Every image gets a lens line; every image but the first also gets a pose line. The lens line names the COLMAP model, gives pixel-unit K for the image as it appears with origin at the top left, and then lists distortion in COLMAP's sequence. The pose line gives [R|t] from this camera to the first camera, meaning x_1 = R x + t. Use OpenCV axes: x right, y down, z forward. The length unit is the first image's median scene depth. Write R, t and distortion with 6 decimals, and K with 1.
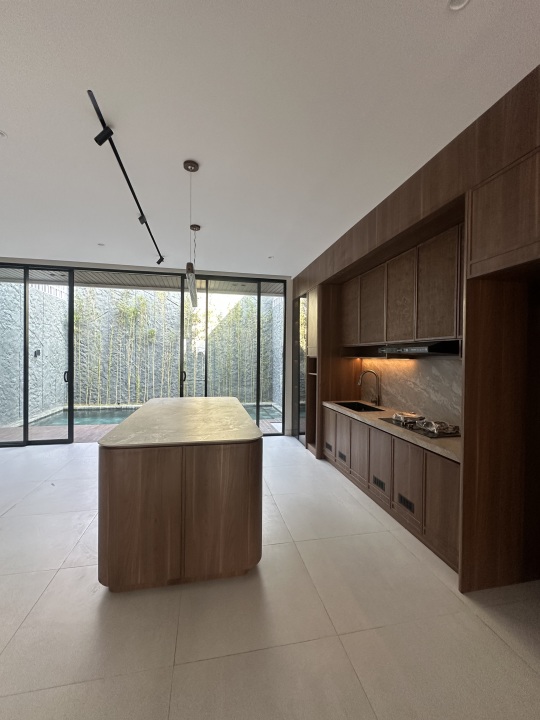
lens RADIAL K [[311.8, 0, 269.6], [0, 311.8, 359.3], [0, 0, 1]] dist [-0.005296, 0.000231]
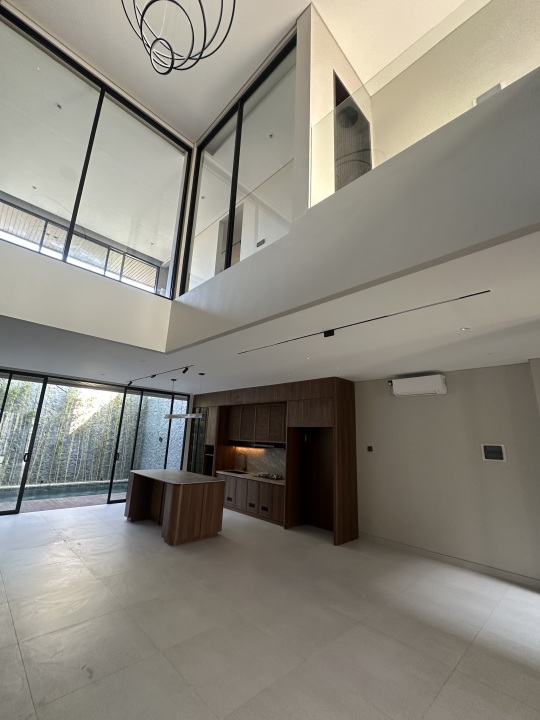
lens RADIAL K [[311.8, 0, 271.8], [0, 311.8, 362.2], [0, 0, 1]] dist [-0.005296, 0.000231]
pose [[0.840621, 0.146902, 0.521322, -0.622225], [-0.024498, 0.971843, -0.234352, -0.064167], [-0.541070, 0.184230, 0.820550, -0.819655]]
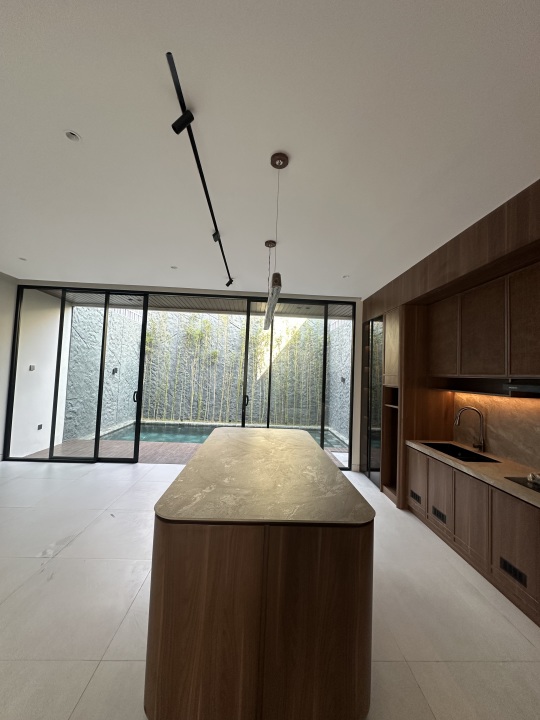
lens RADIAL K [[288.1, 0, 268.8], [0, 288.1, 357.7], [0, 0, 1]] dist [-0.004089, -0.000027]
pose [[0.986122, 0.019339, -0.164890, -0.078041], [-0.030920, 0.997209, -0.067962, -0.025501], [0.163115, 0.072117, 0.983968, 0.152236]]
